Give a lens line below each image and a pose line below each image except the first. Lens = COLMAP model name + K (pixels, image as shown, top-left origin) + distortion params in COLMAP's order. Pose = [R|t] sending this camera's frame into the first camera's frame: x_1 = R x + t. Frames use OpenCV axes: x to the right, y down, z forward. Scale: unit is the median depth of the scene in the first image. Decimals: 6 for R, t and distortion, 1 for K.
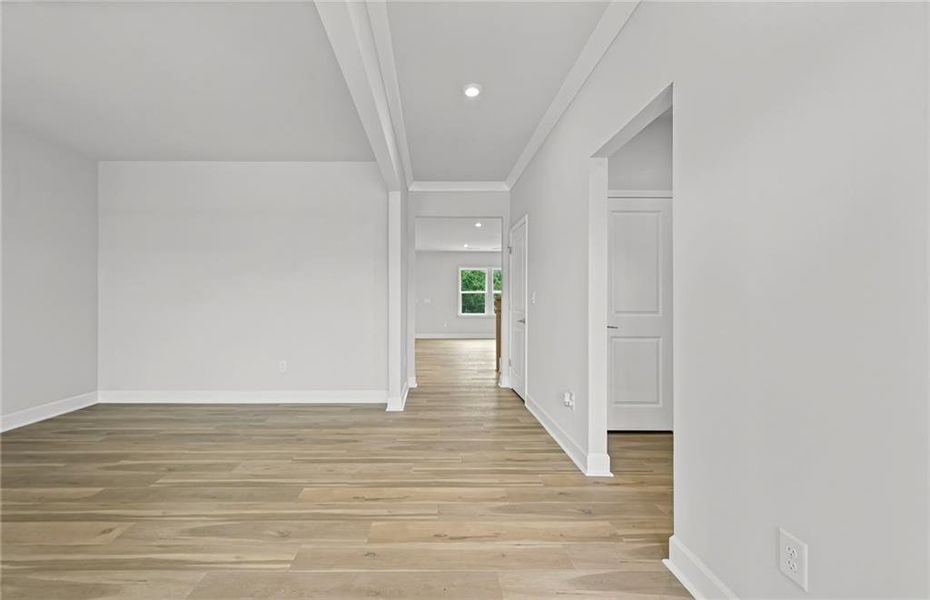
lens RADIAL K [[382.7, 0, 435.6], [0, 382.7, 302.5], [0, 0, 1]] dist [-0.000108, 0.000083]
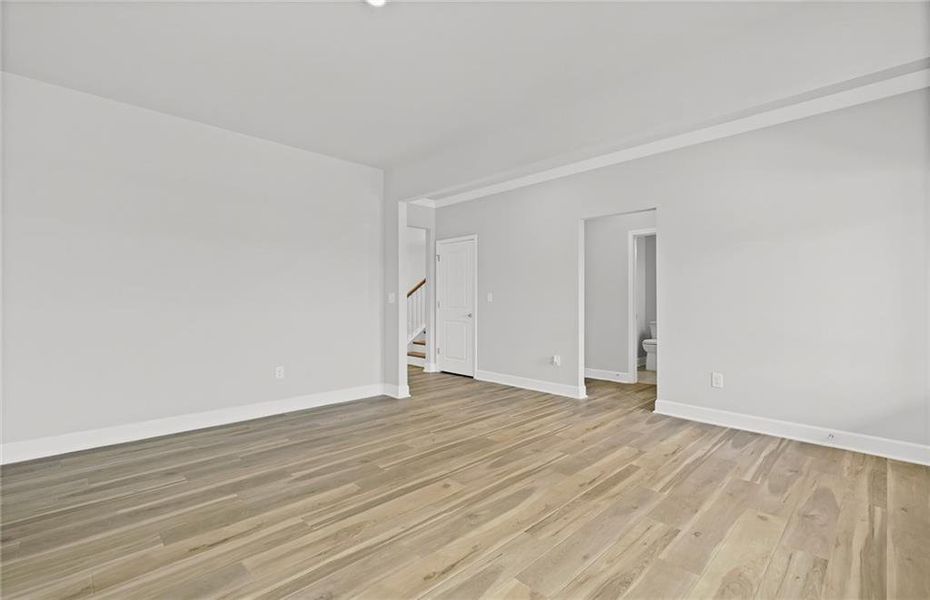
lens RADIAL K [[435.9, 0, 450.8], [0, 435.9, 302.3], [0, 0, 1]] dist [0.000025, 0.000566]
pose [[0.710494, -0.003000, 0.703697, -1.395392], [0.000547, 0.999993, 0.003711, -0.002559], [-0.703703, -0.002252, 0.710490, -0.010767]]
